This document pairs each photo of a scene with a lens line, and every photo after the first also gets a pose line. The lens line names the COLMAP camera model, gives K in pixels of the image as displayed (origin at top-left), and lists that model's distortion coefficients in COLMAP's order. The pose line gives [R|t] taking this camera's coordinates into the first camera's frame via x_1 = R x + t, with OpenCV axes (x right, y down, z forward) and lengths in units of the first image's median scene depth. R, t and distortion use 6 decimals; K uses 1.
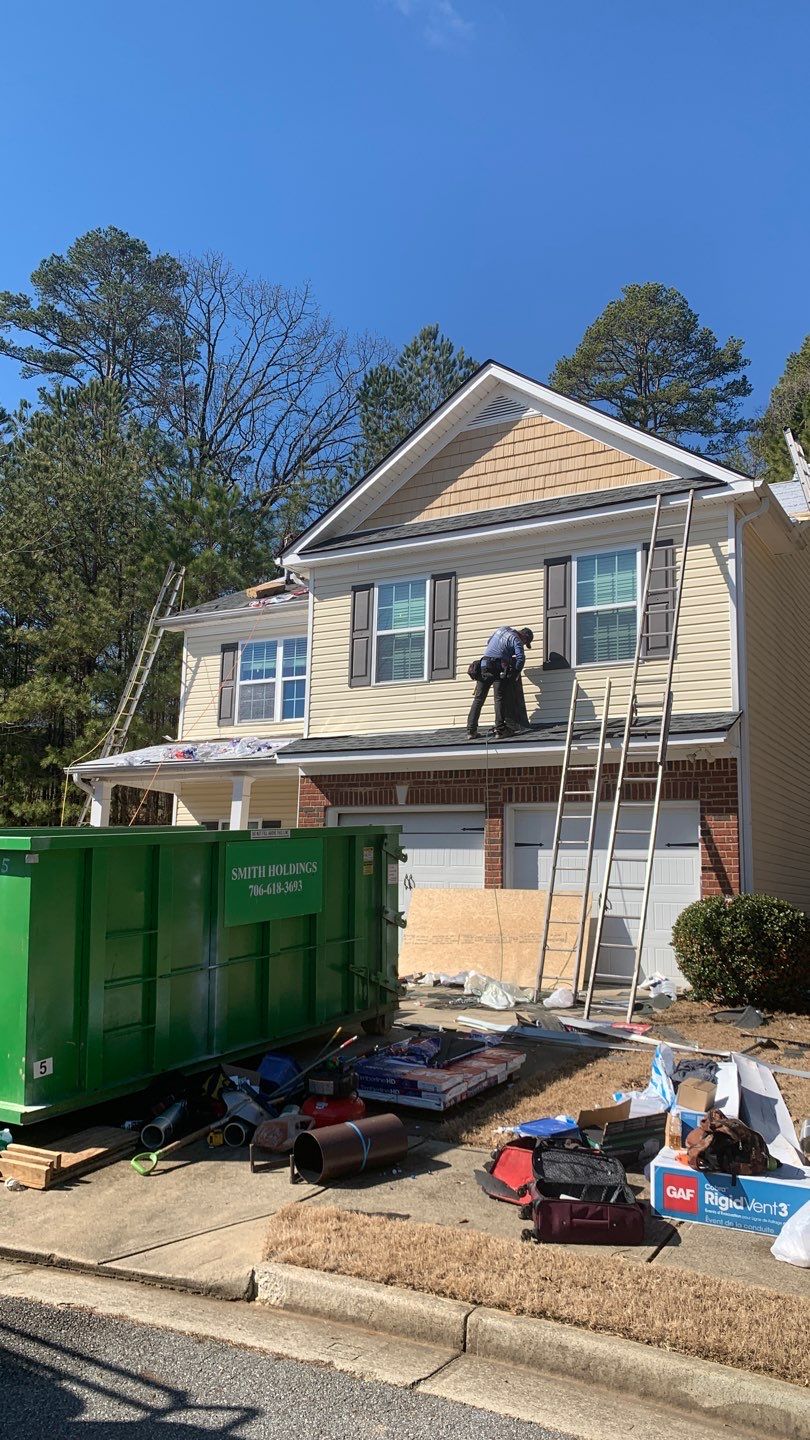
lens RADIAL K [[1107.3, 0, 400.3], [0, 1107.3, 671.6], [0, 0, 1]] dist [0.152457, -0.370044]
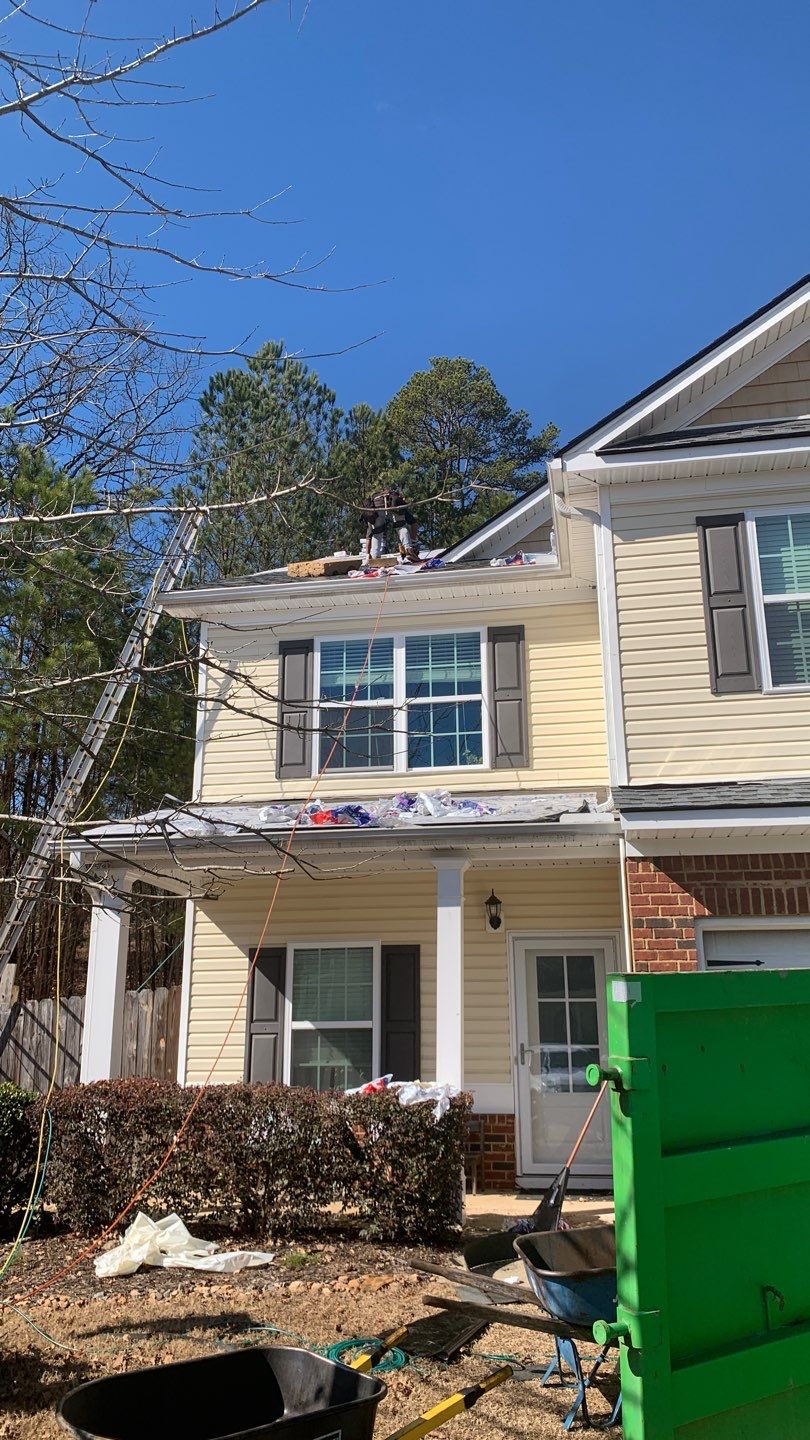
lens RADIAL K [[1107.3, 0, 400.3], [0, 1107.3, 671.6], [0, 0, 1]] dist [0.152457, -0.370044]
pose [[0.941069, 0.072897, 0.330266, -0.360675], [-0.036872, 0.992789, -0.114066, 0.069191], [-0.336199, 0.095167, 0.936970, 0.521406]]
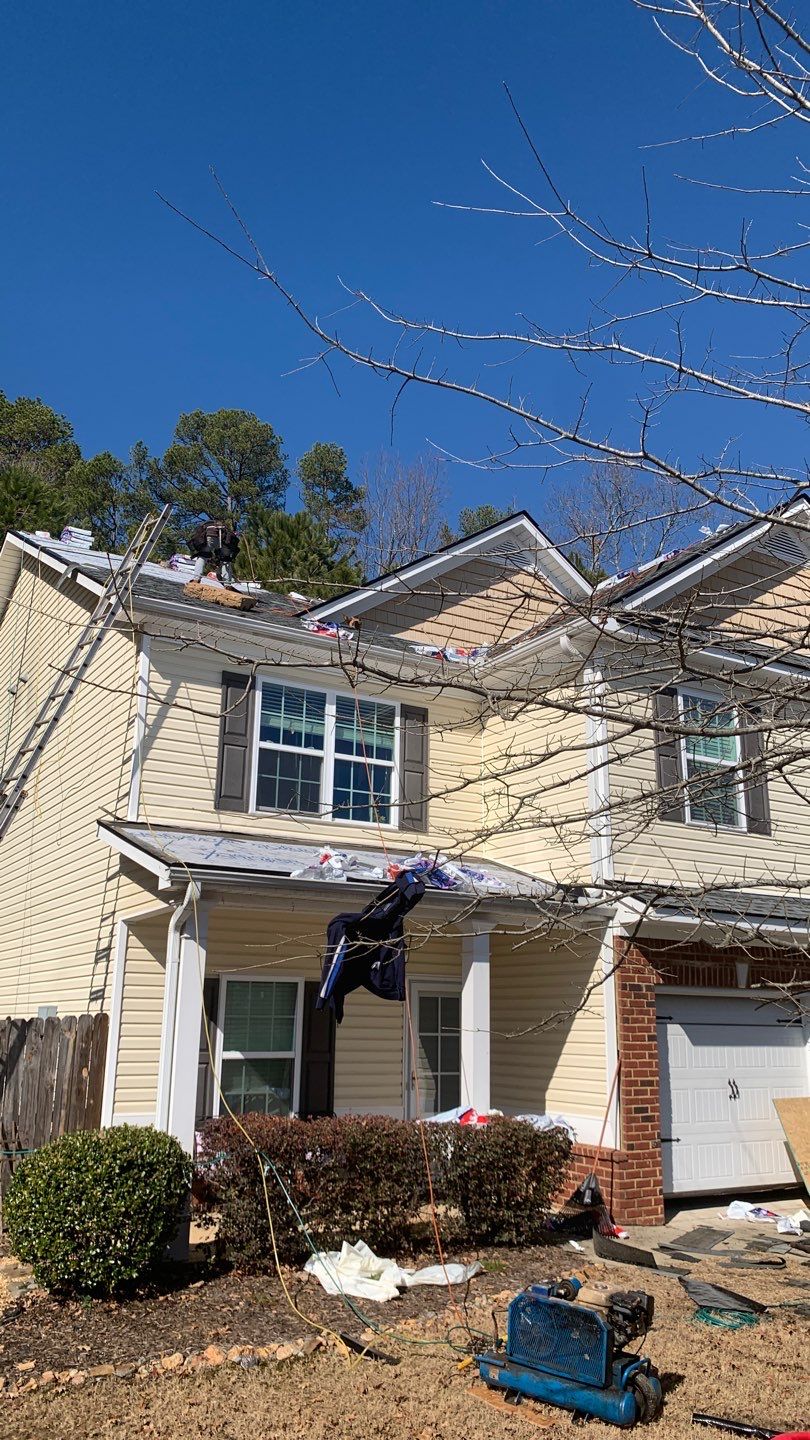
lens RADIAL K [[1107.3, 0, 400.3], [0, 1107.3, 671.6], [0, 0, 1]] dist [0.152457, -0.370044]
pose [[0.469386, 0.248331, 0.847354, -0.763898], [-0.175178, 0.966753, -0.186284, 0.086251], [-0.865442, -0.060999, 0.497283, 0.760850]]
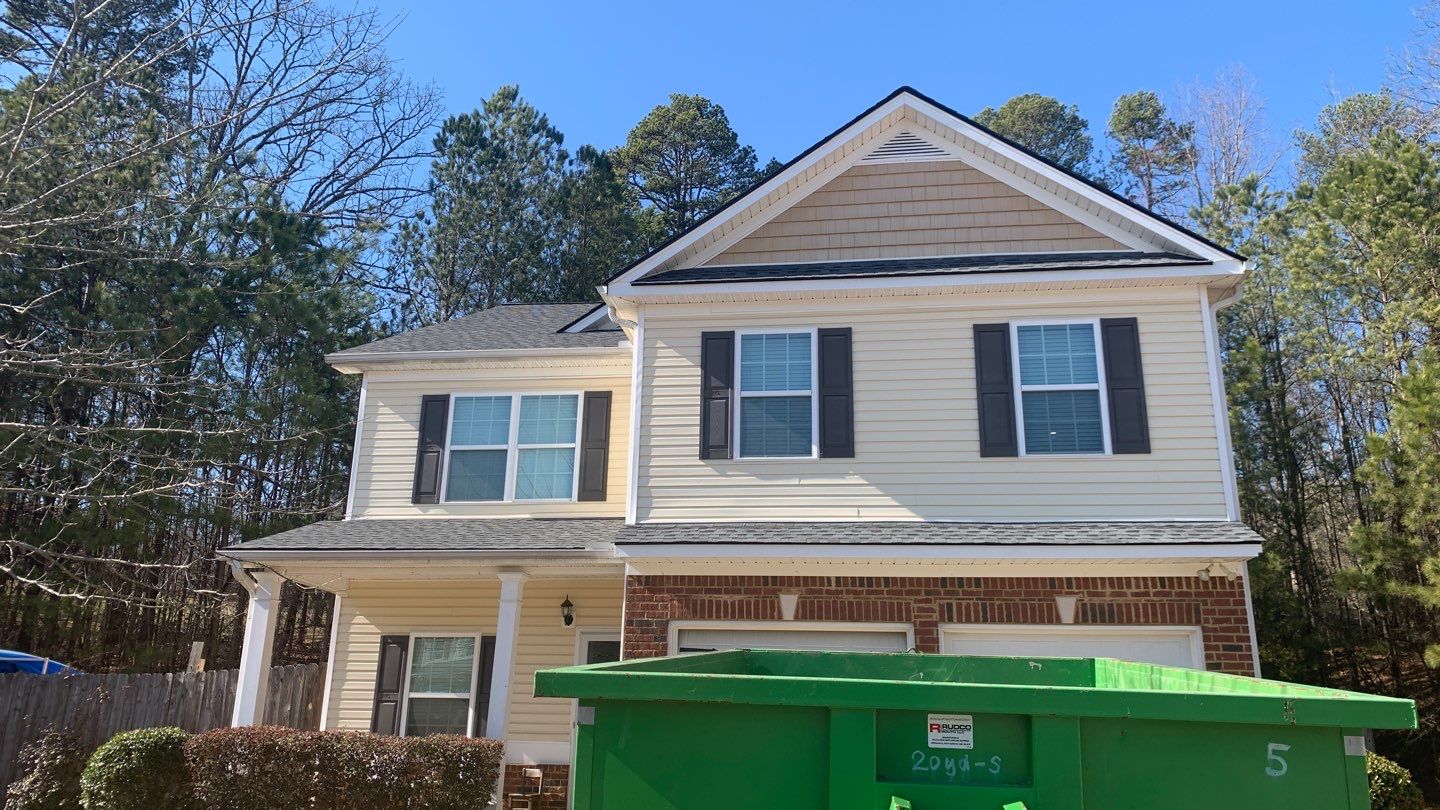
lens RADIAL K [[1107.3, 0, 722.7], [0, 1107.3, 338.4], [0, 0, 1]] dist [0.152457, -0.370044]
pose [[0.922865, 0.119474, 0.366123, -0.314402], [-0.071918, 0.987404, -0.140932, 0.037039], [-0.378348, 0.103730, 0.919833, 0.270011]]
